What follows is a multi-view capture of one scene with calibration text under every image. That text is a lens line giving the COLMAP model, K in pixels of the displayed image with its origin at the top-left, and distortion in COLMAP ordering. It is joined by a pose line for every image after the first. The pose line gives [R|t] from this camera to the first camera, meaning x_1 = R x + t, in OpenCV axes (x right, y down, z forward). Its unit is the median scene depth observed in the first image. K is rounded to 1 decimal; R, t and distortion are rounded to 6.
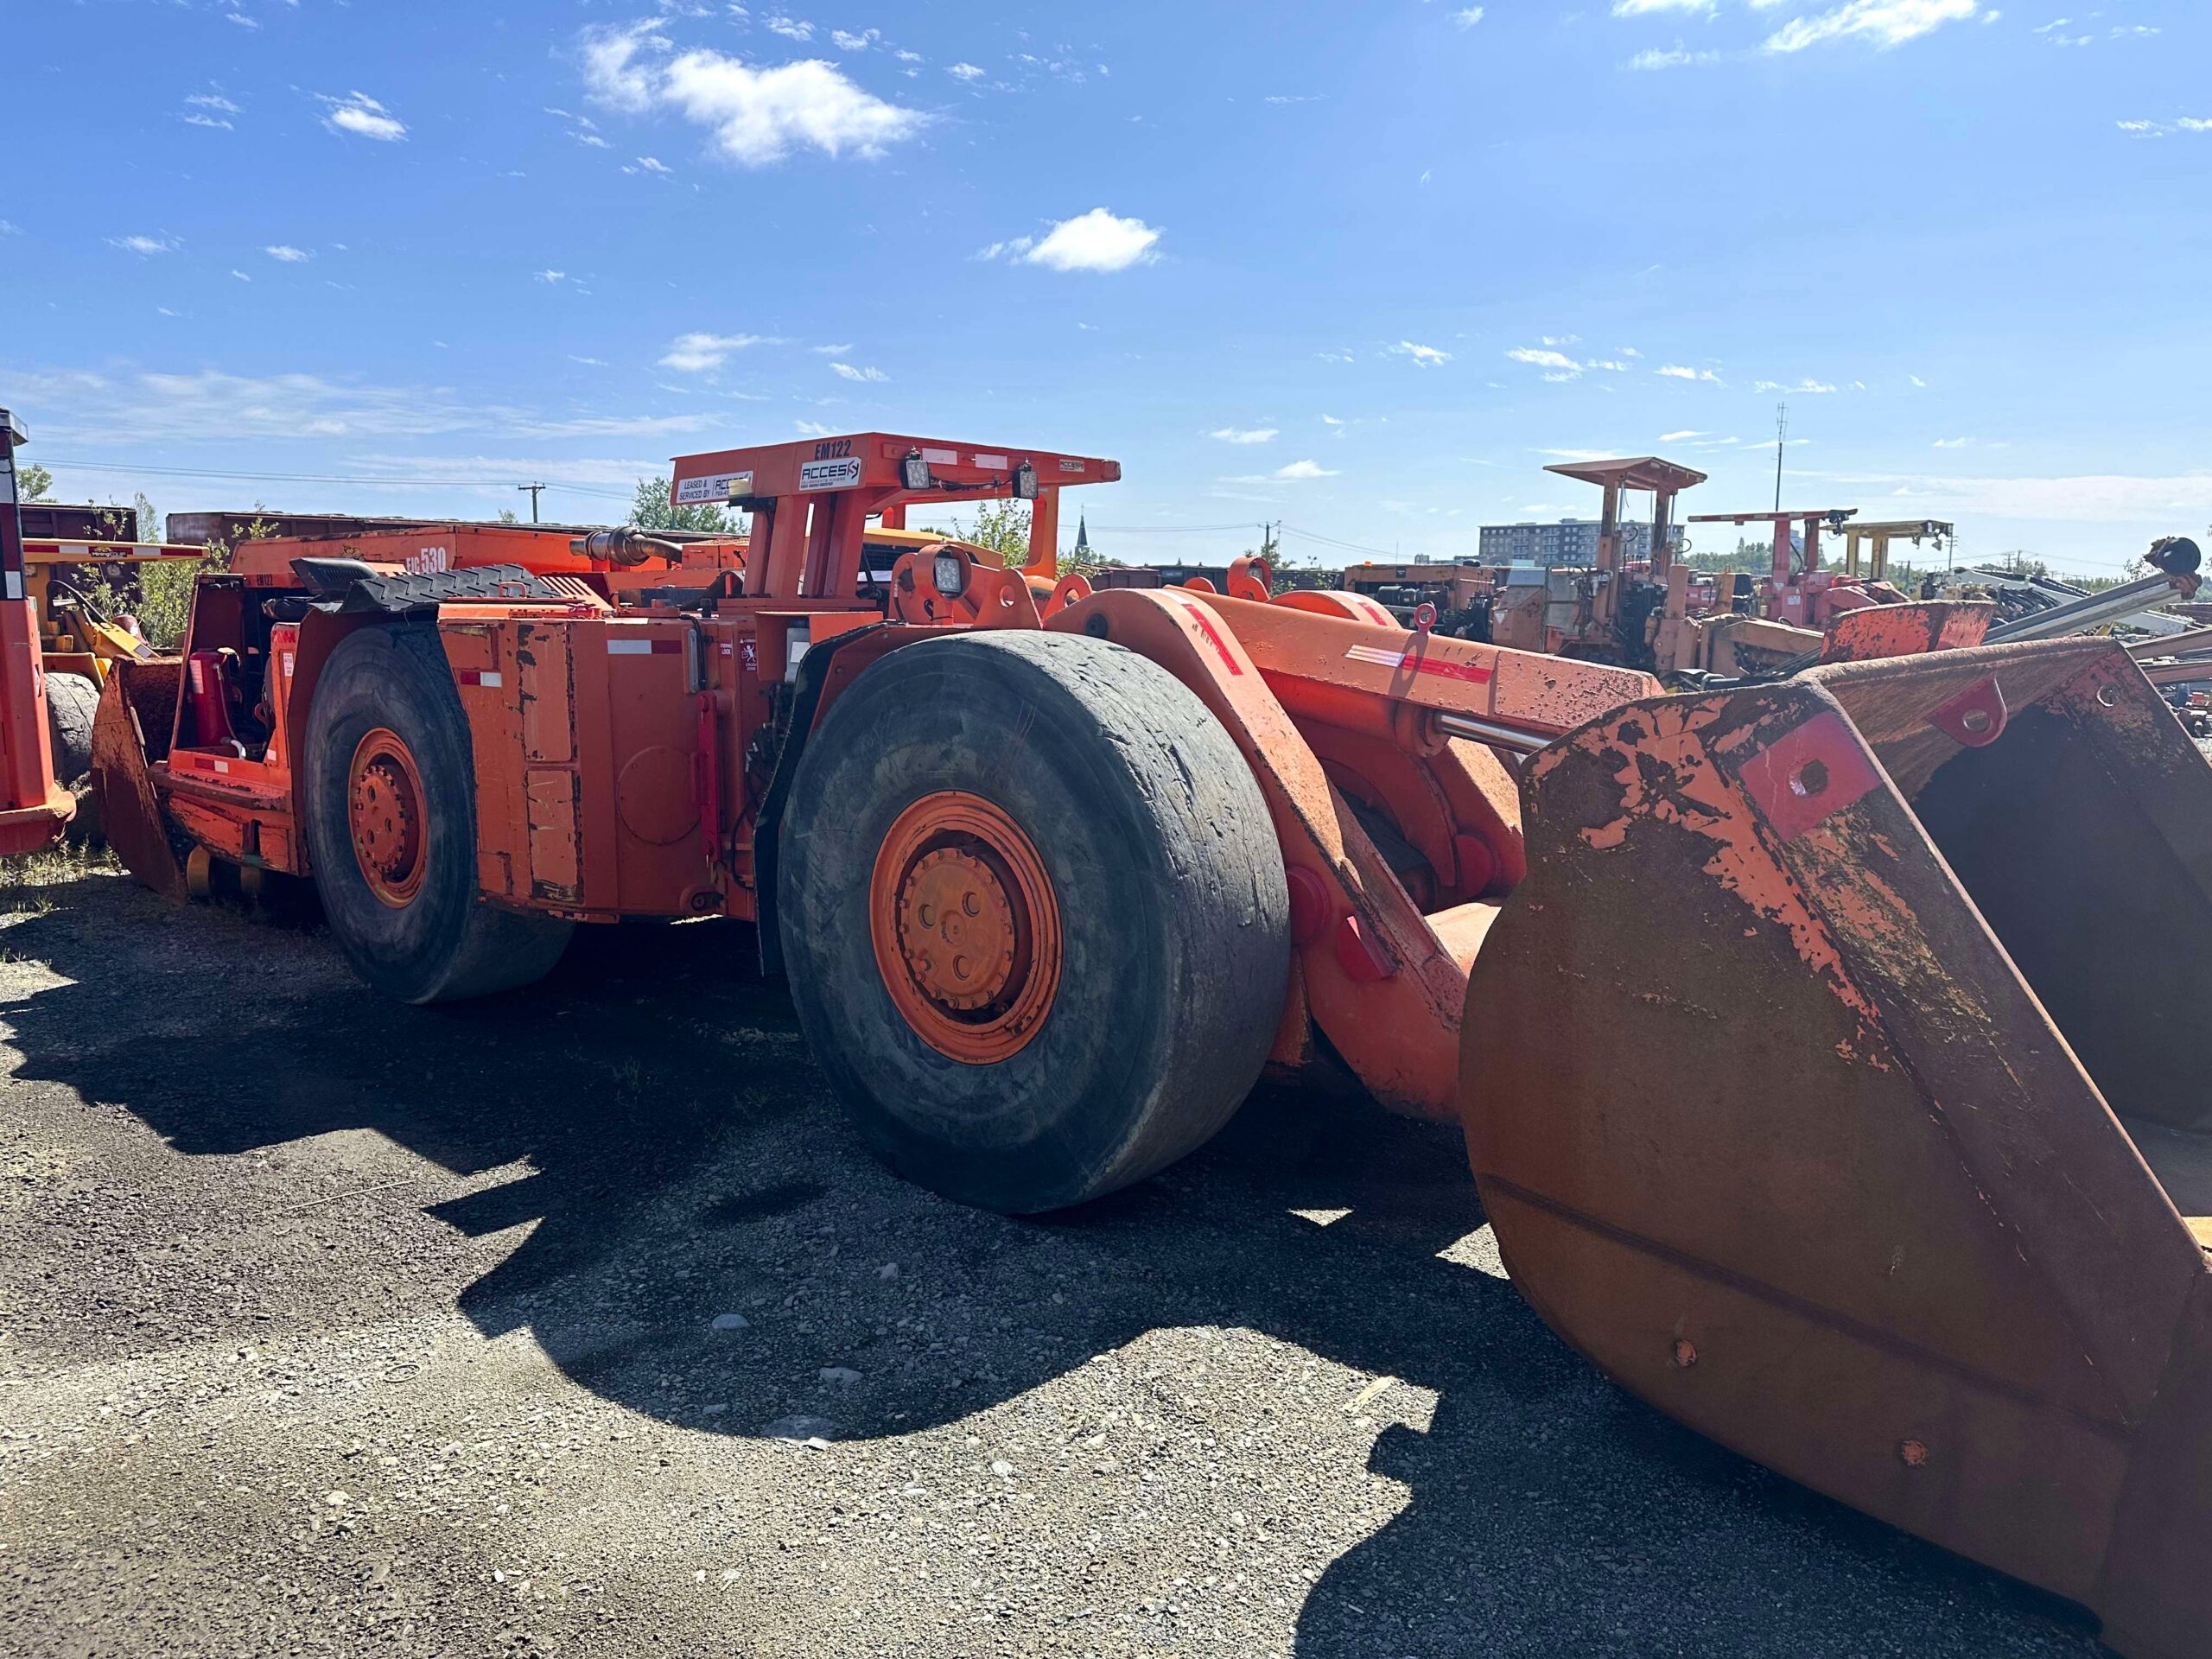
lens RADIAL K [[1584.9, 0, 1106.0], [0, 1584.9, 829.5], [0, 0, 1]] dist [0.010298, -0.017767]
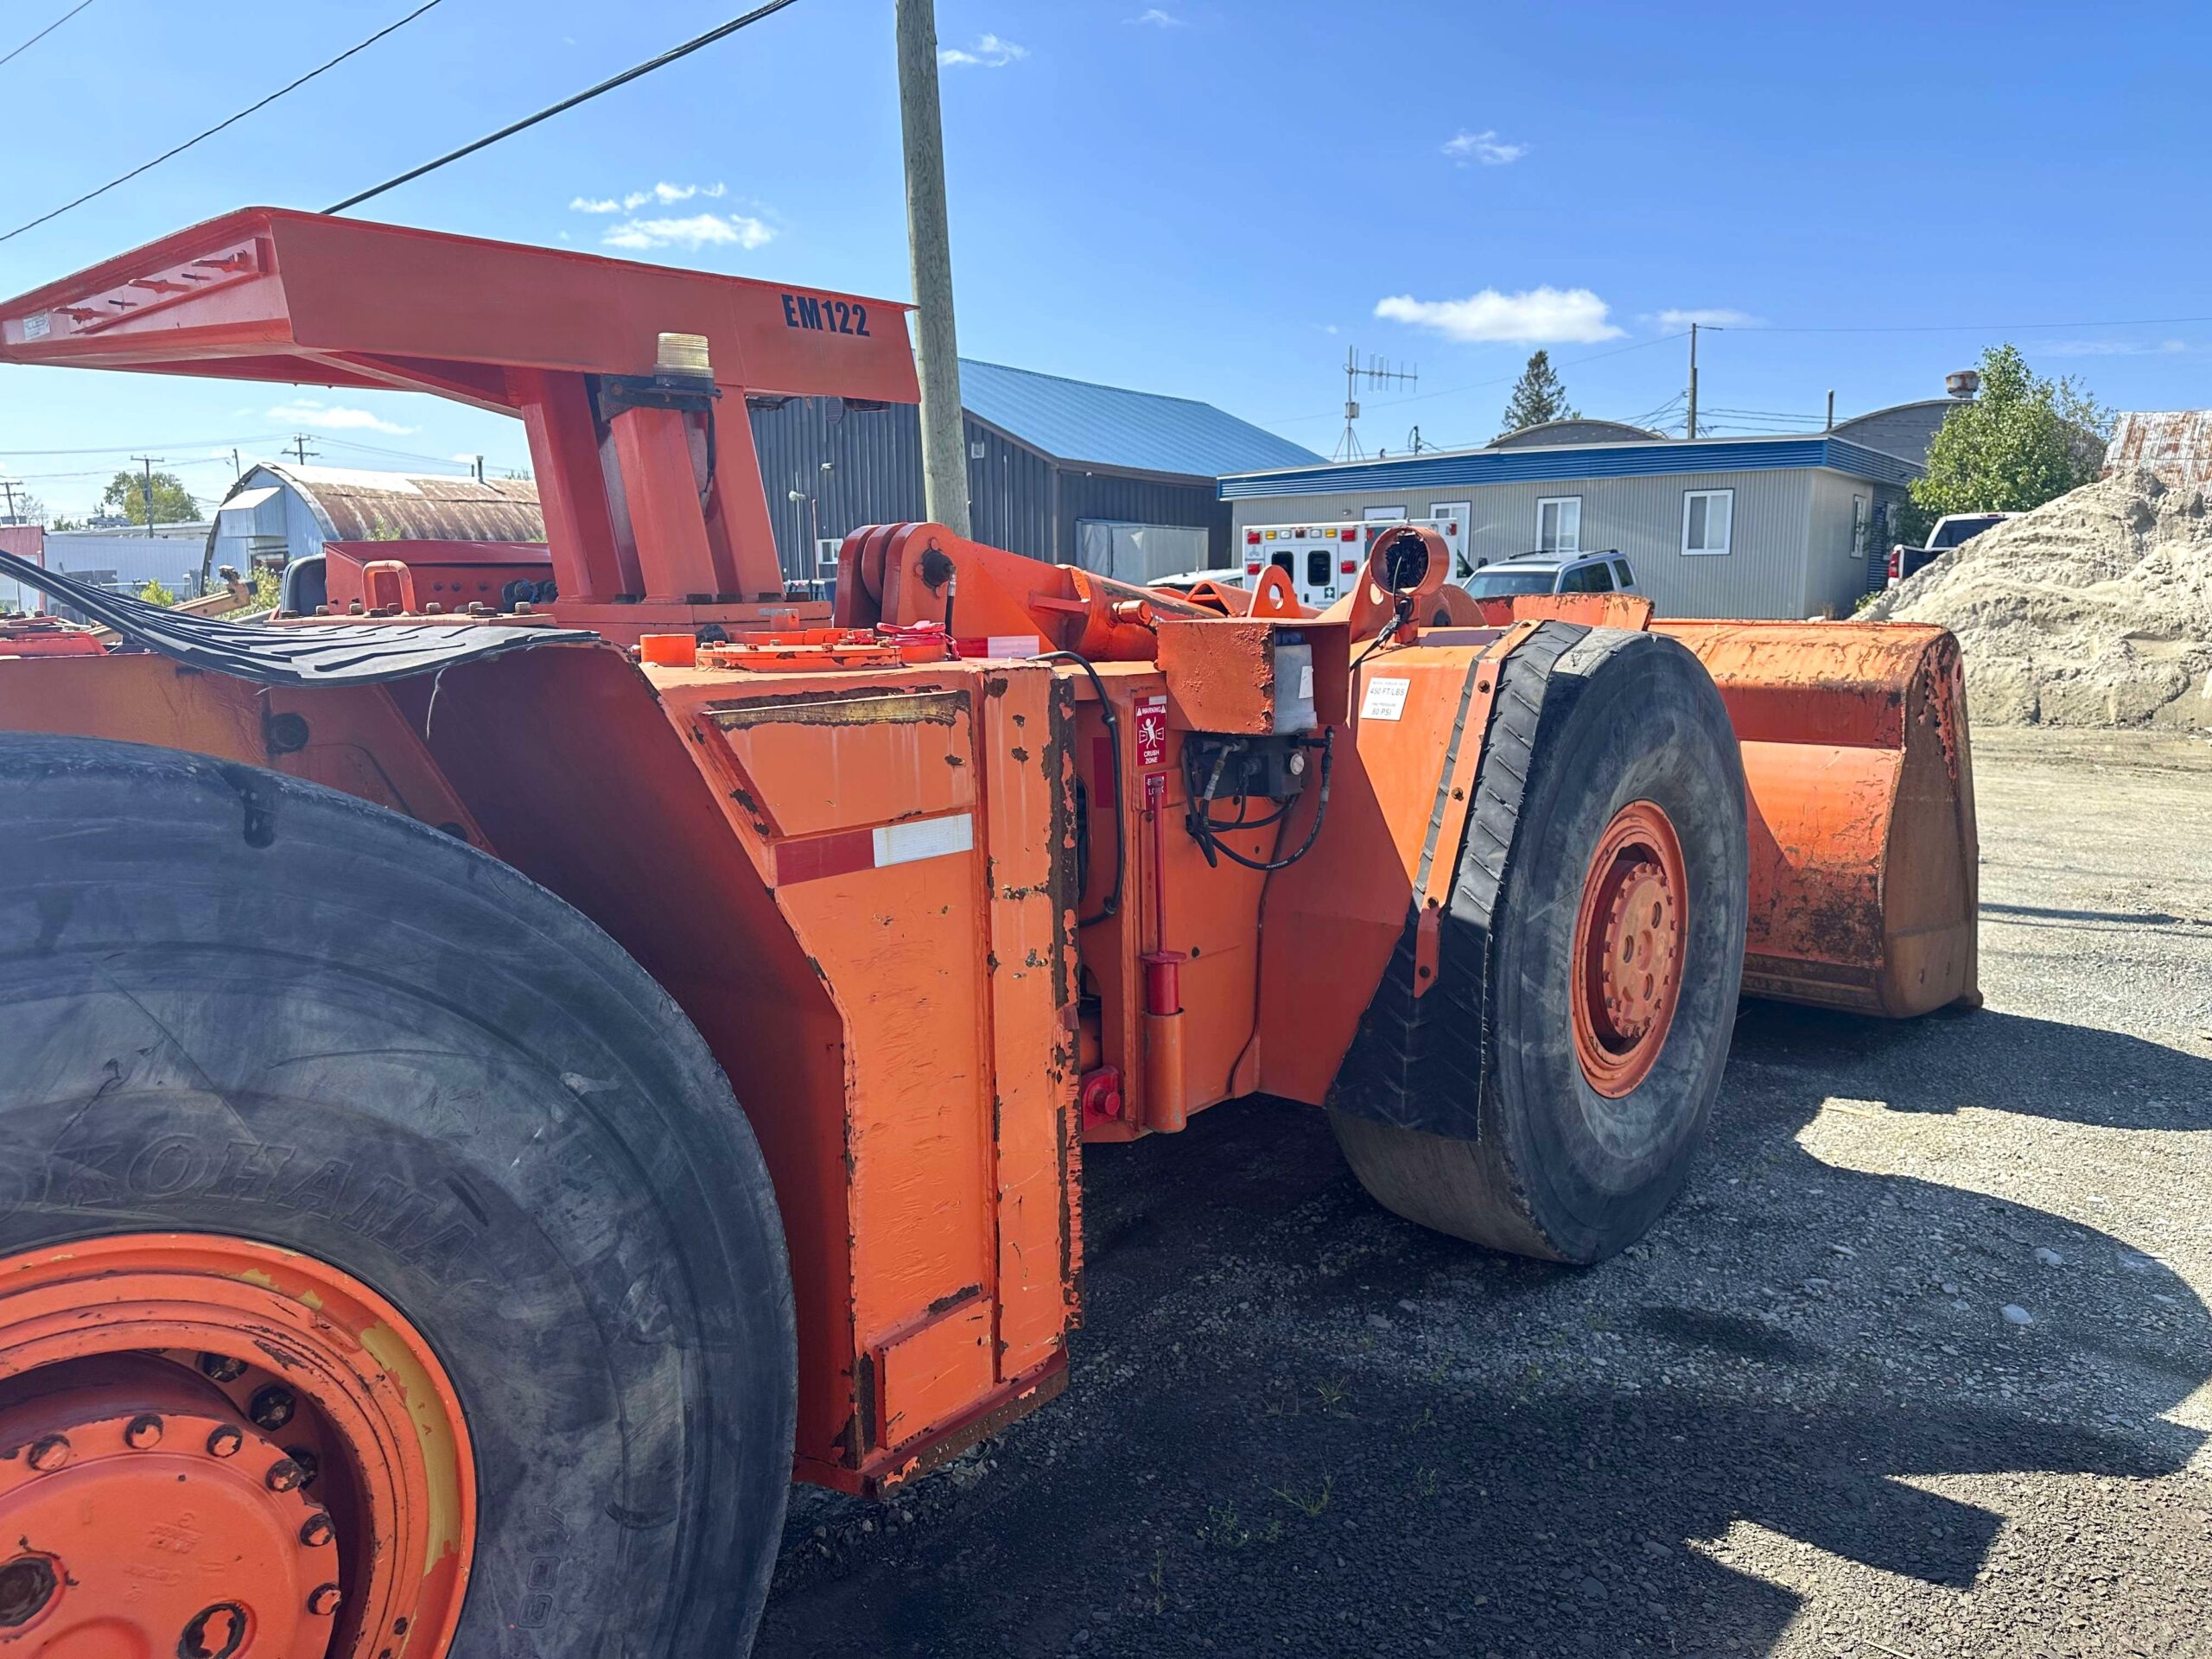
lens RADIAL K [[1584.9, 0, 1106.0], [0, 1584.9, 829.5], [0, 0, 1]] dist [0.010298, -0.017767]
pose [[-0.020690, -0.154863, 0.987719, -0.993779], [0.150814, 0.976143, 0.156207, -0.196819], [-0.988346, 0.152193, 0.003159, 1.293486]]
